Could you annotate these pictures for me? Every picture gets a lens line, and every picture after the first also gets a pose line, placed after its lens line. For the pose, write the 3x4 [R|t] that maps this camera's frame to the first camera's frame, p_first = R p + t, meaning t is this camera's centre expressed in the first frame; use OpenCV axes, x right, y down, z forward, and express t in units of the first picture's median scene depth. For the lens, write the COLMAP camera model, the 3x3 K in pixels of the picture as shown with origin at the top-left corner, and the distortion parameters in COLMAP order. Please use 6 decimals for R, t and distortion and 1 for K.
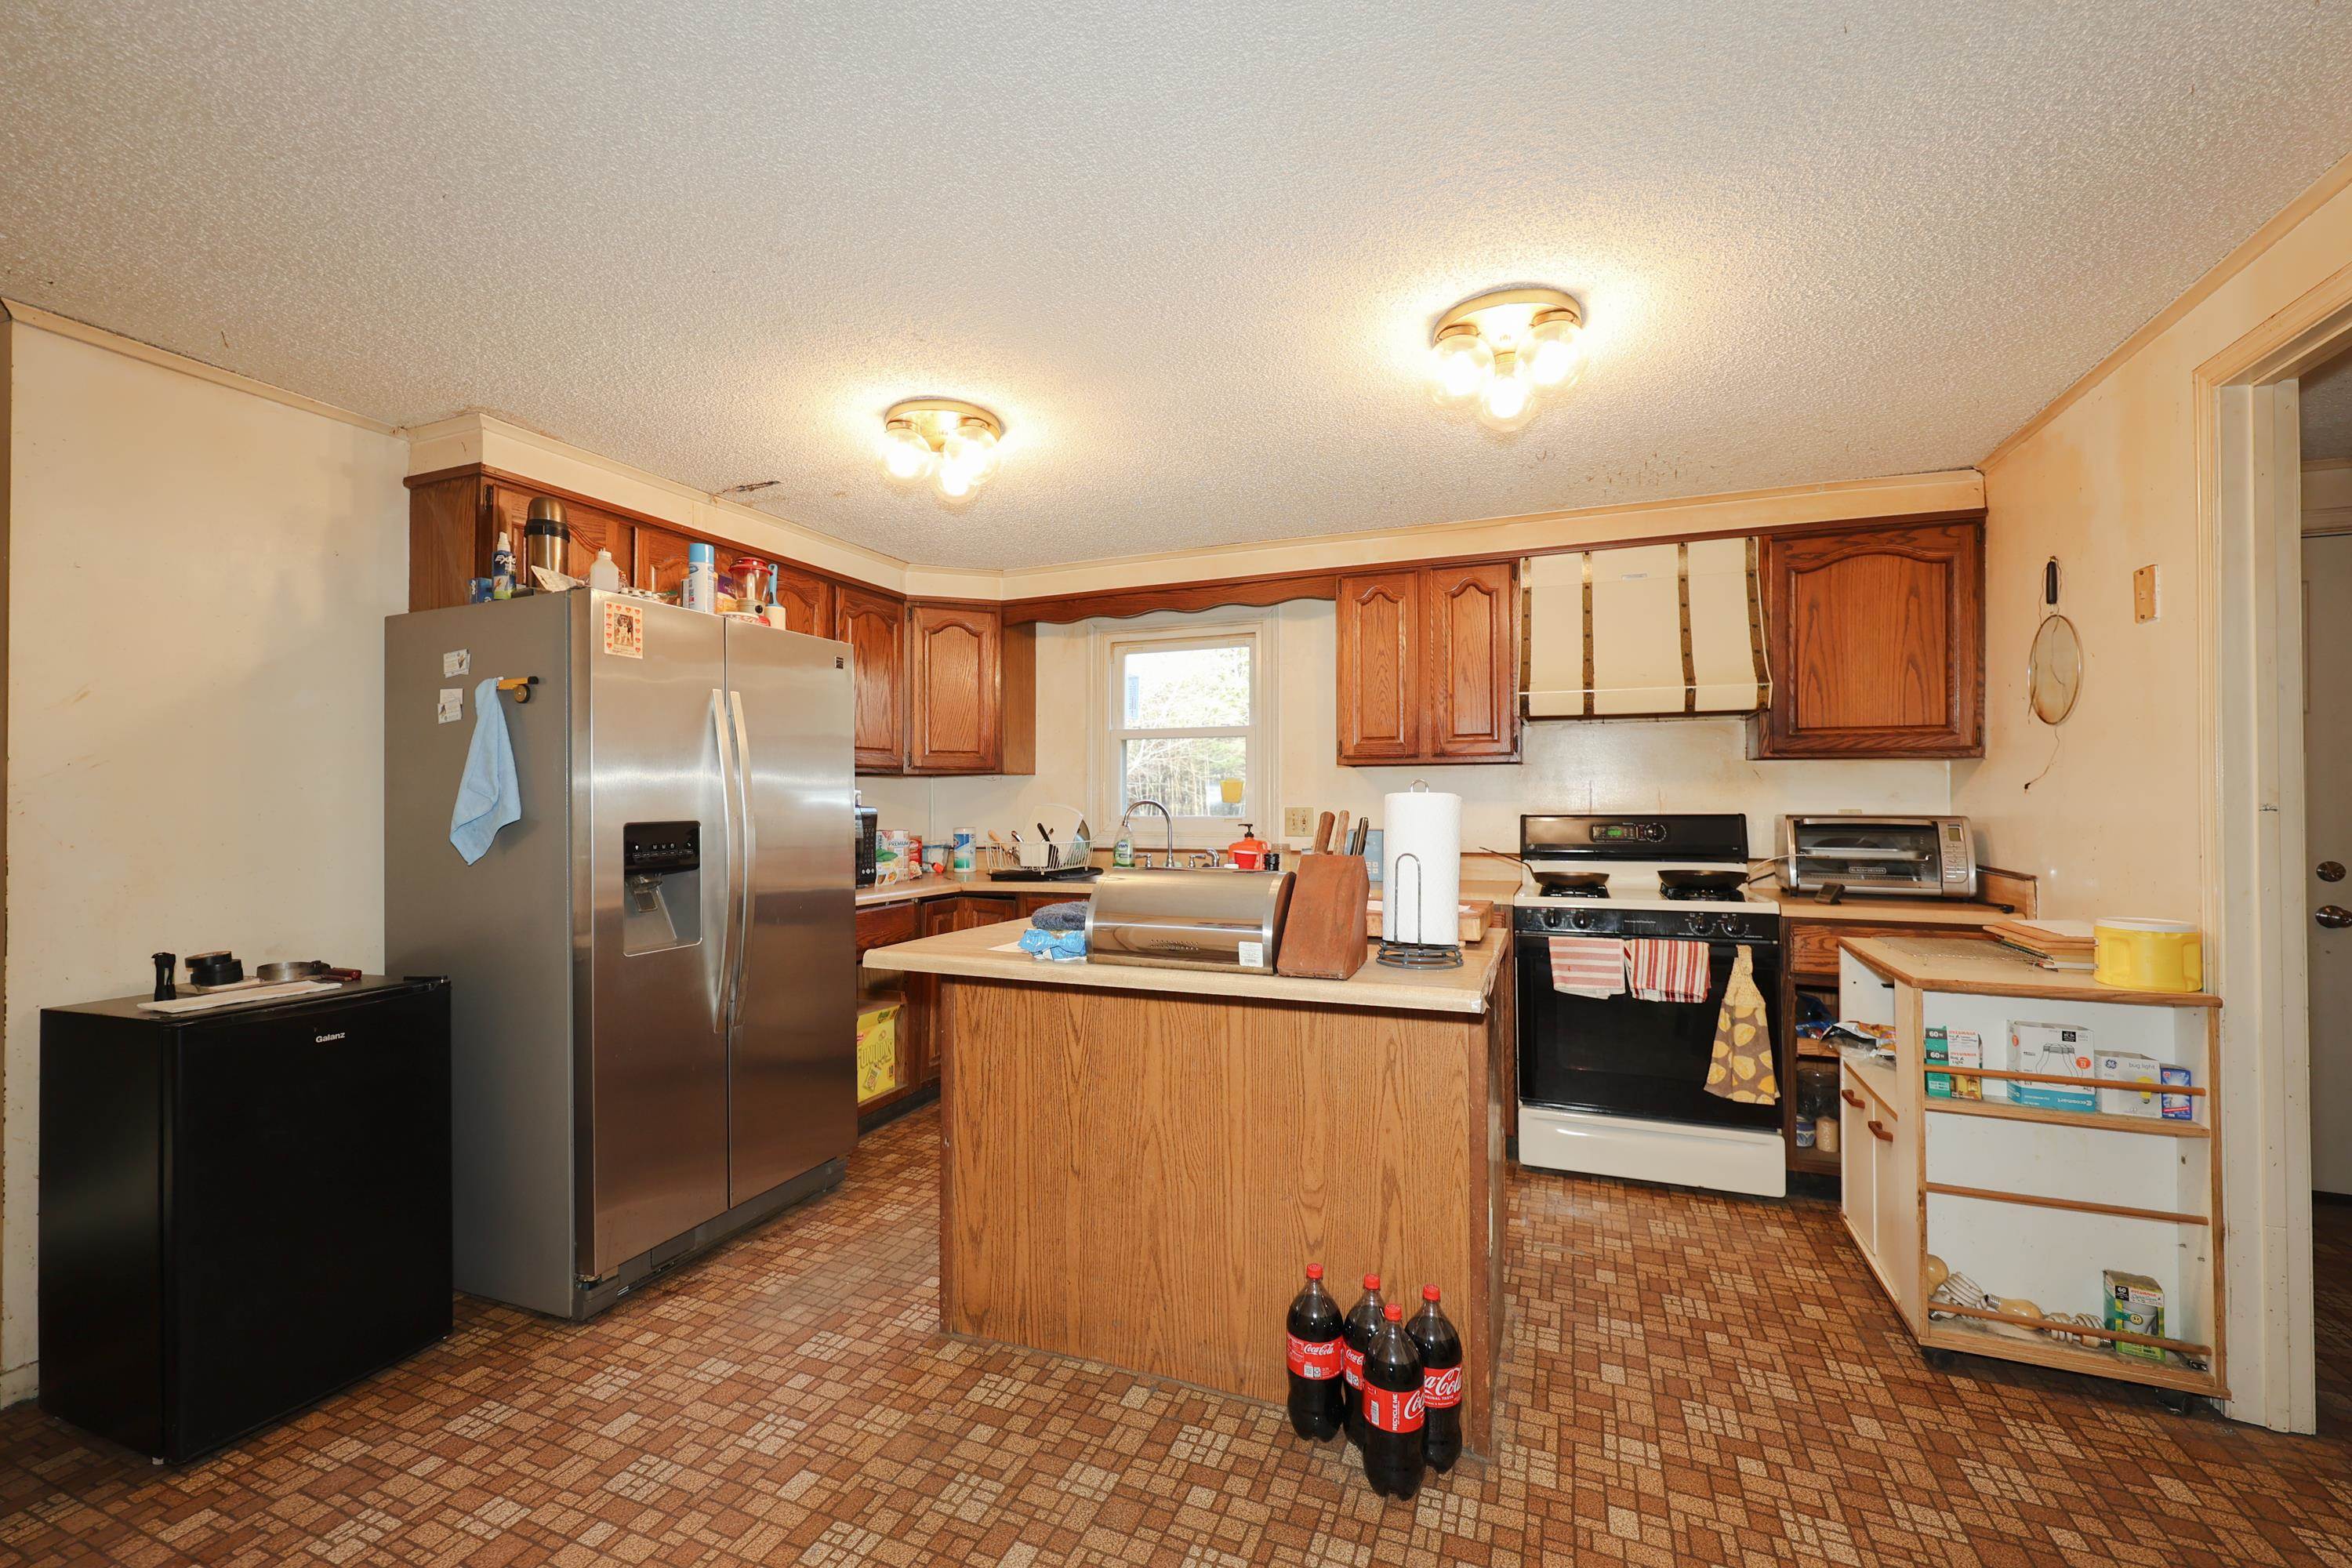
lens RADIAL K [[982.9, 0, 1178.6], [0, 982.9, 770.7], [0, 0, 1]] dist [-0.001675, -0.000639]
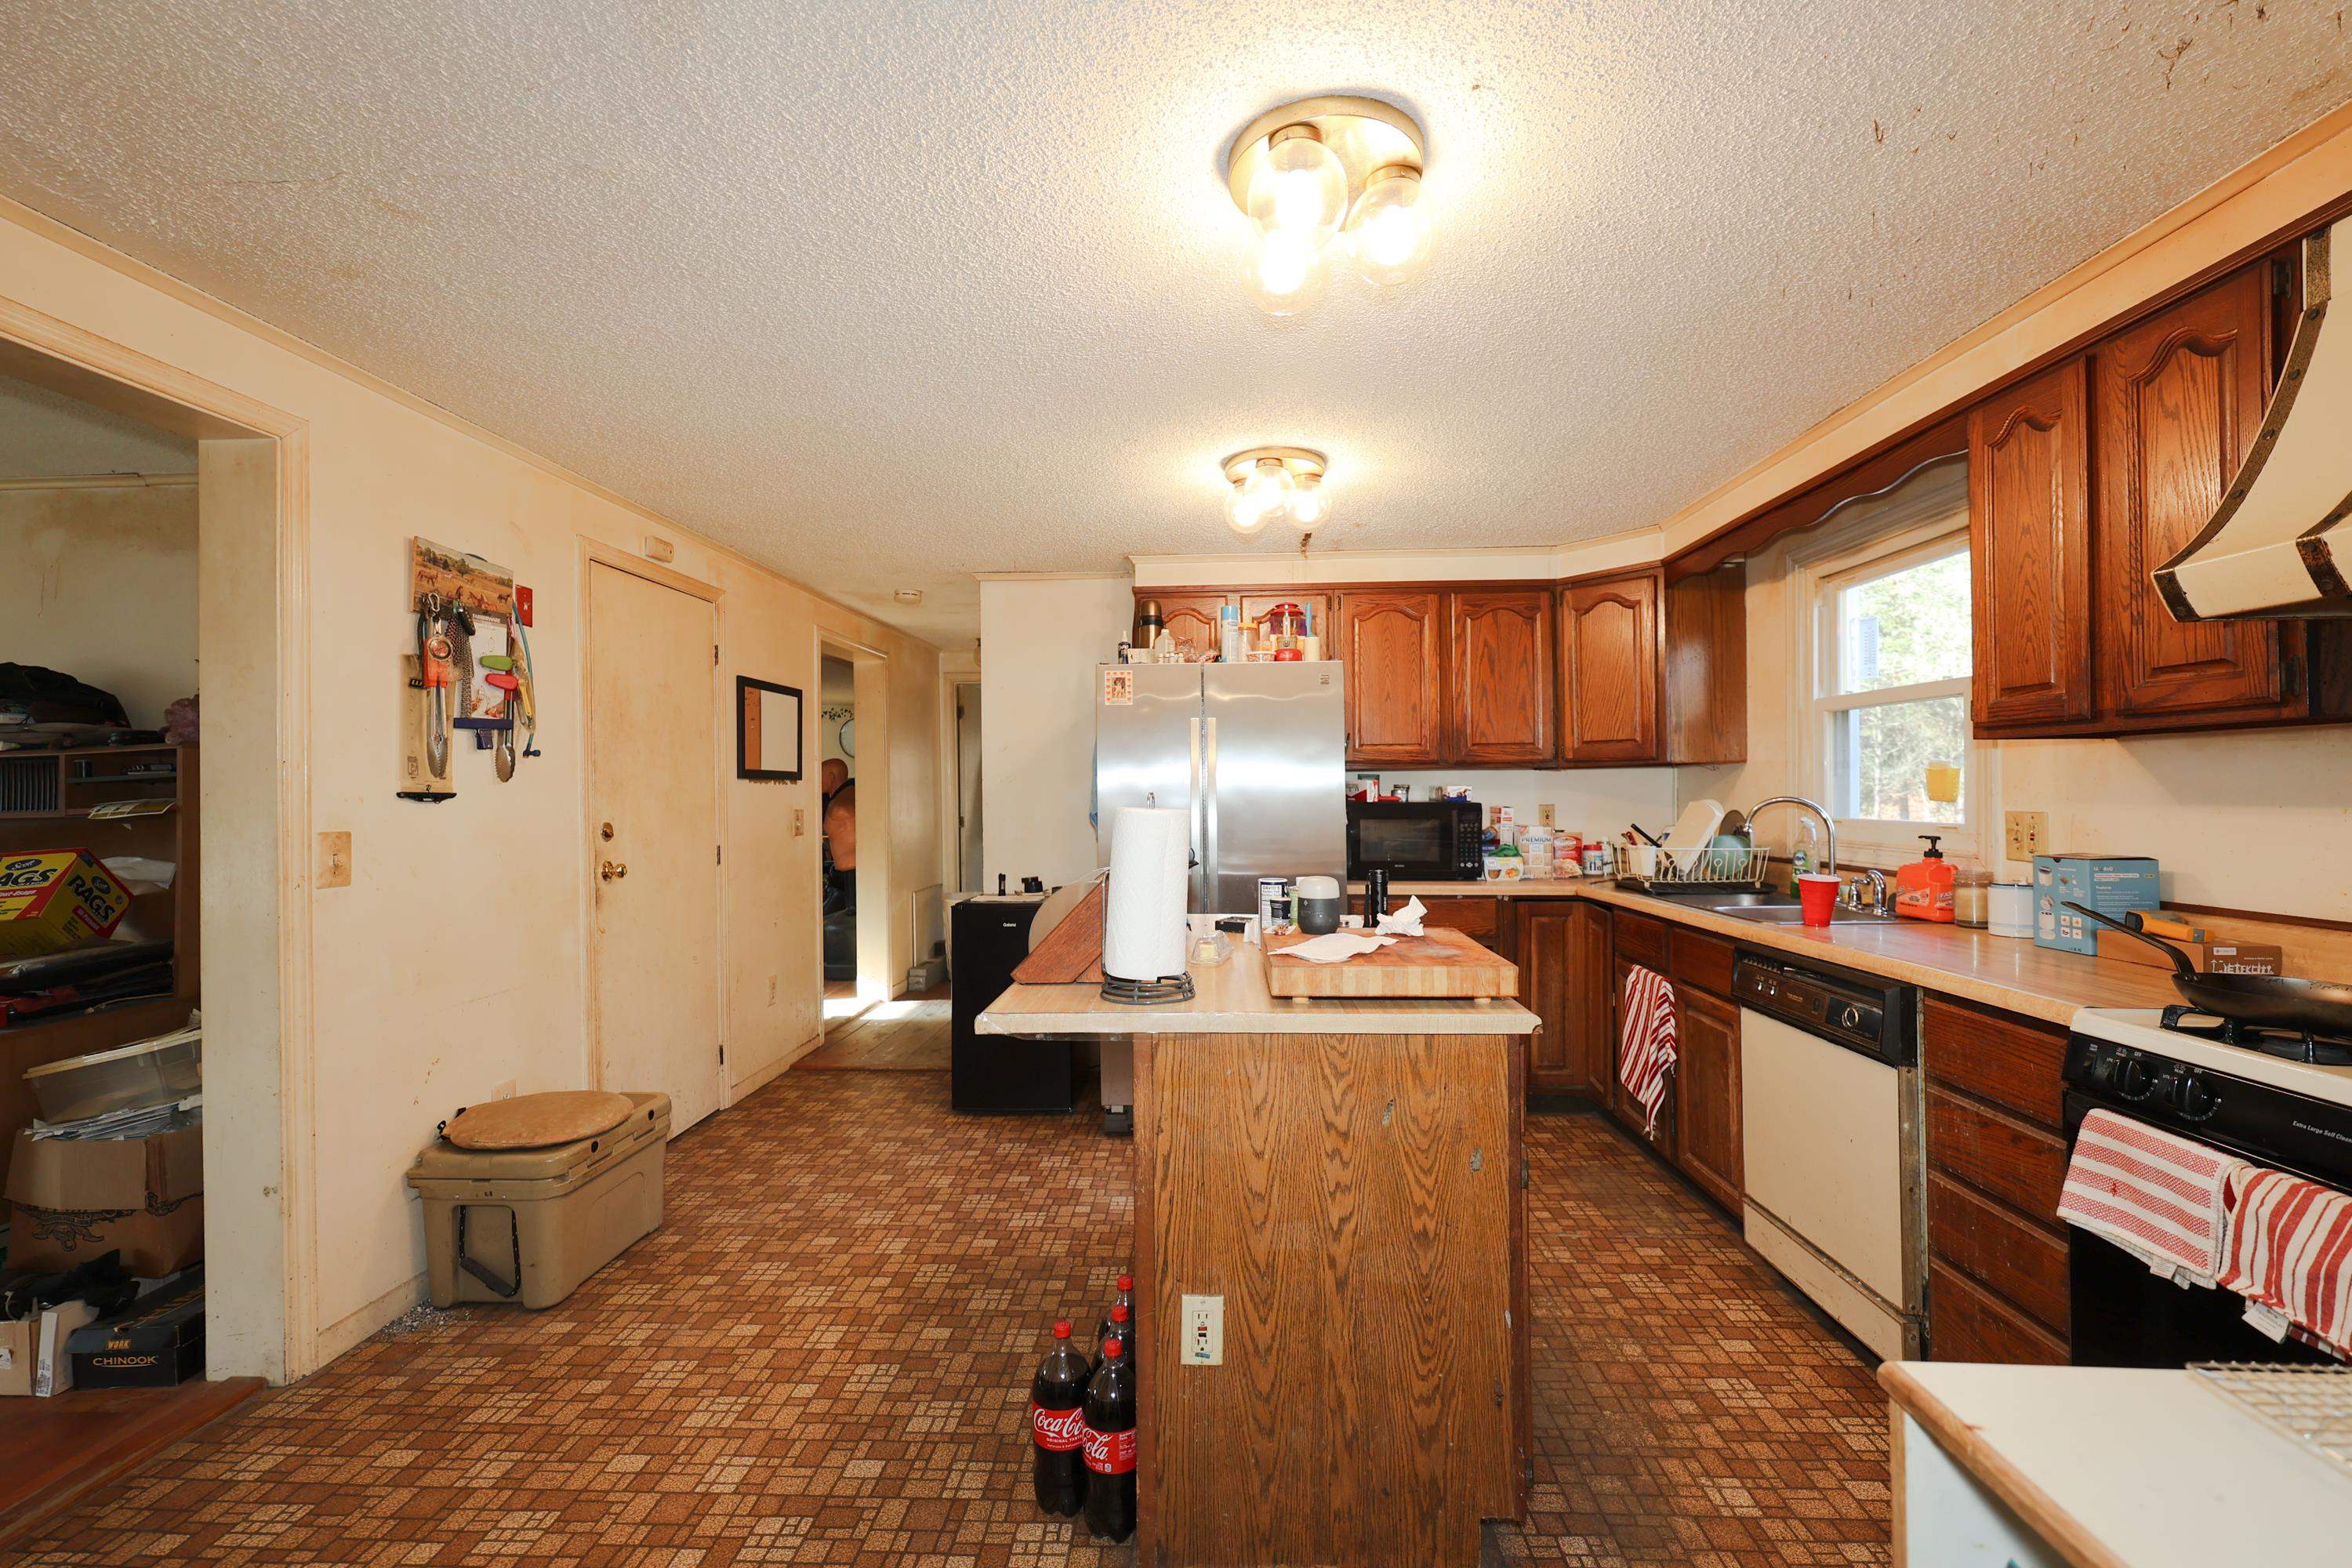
lens RADIAL K [[977.1, 0, 1165.2], [0, 977.1, 773.1], [0, 0, 1]] dist [0.017903, -0.009143]
pose [[0.323602, -0.016145, -0.946056, 0.797108], [0.034779, 0.999382, -0.005159, 0.000381], [0.945554, -0.031233, 0.323963, 0.529247]]
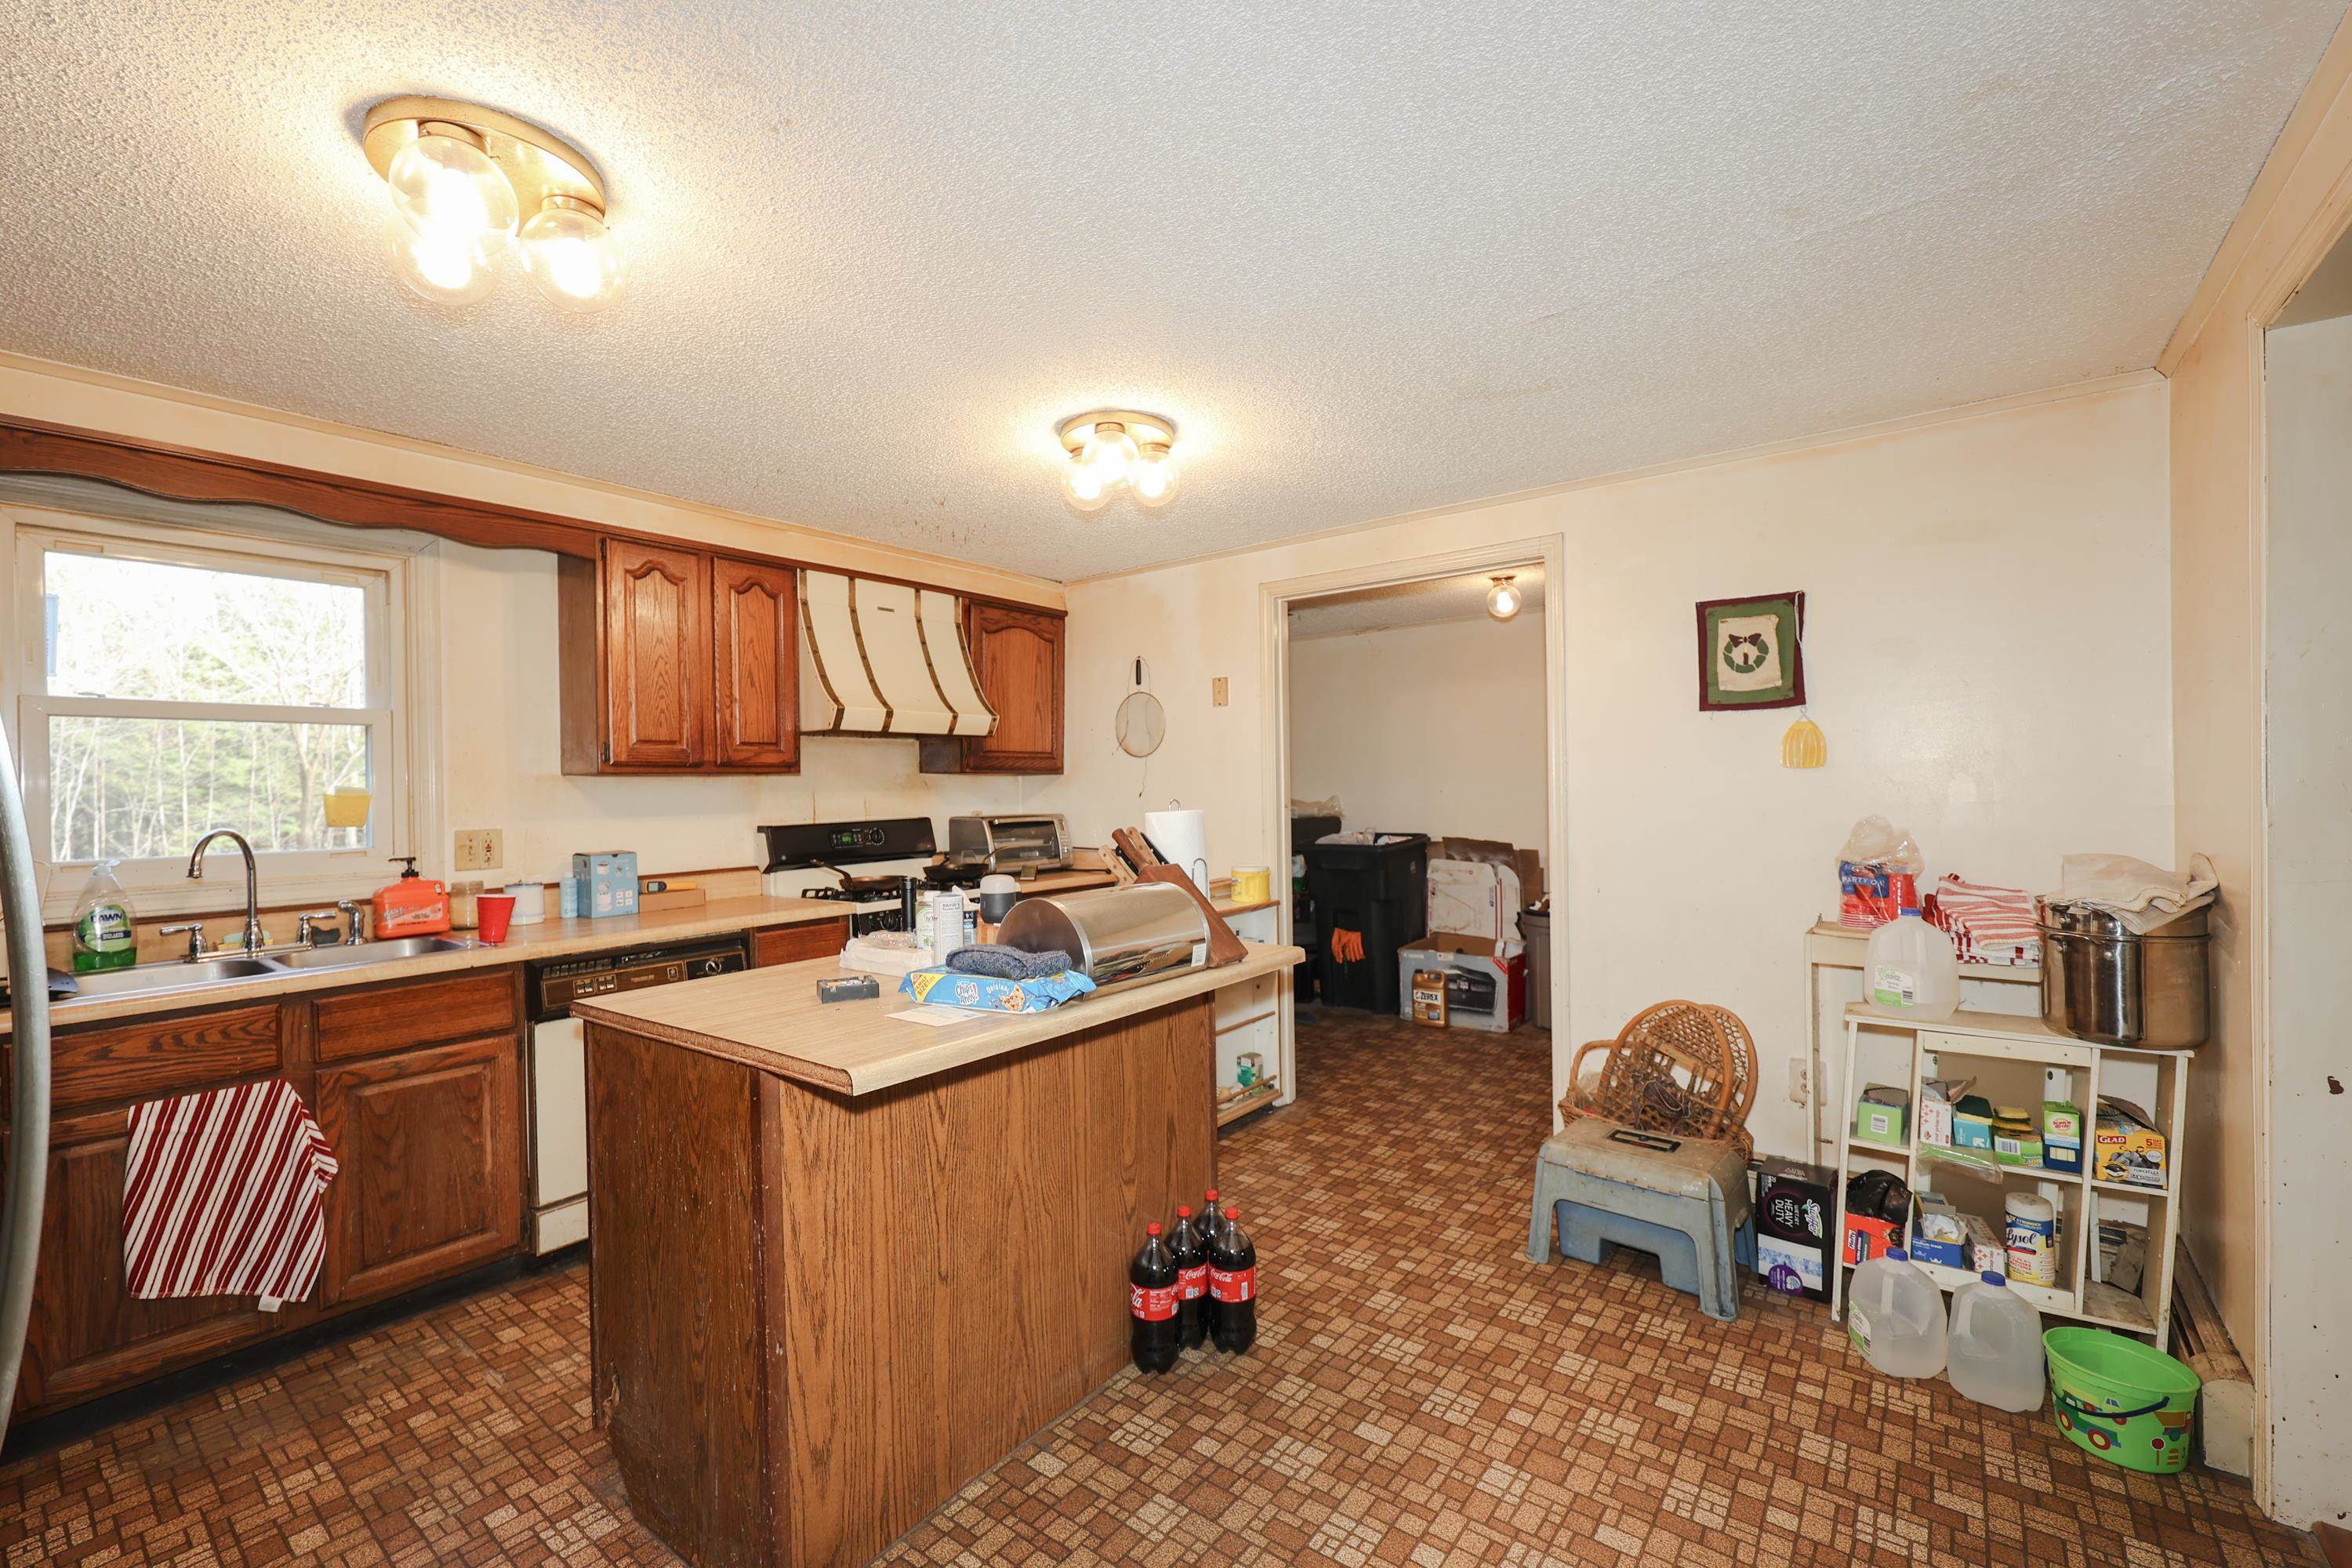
lens RADIAL K [[985.1, 0, 1176.0], [0, 985.1, 784.0], [0, 0, 1]] dist [-0.011233, 0.011392]
pose [[0.267322, -0.000034, 0.963607, -0.690910], [-0.011917, 0.999923, 0.003341, -0.007725], [-0.963534, -0.012376, 0.267301, 0.489665]]
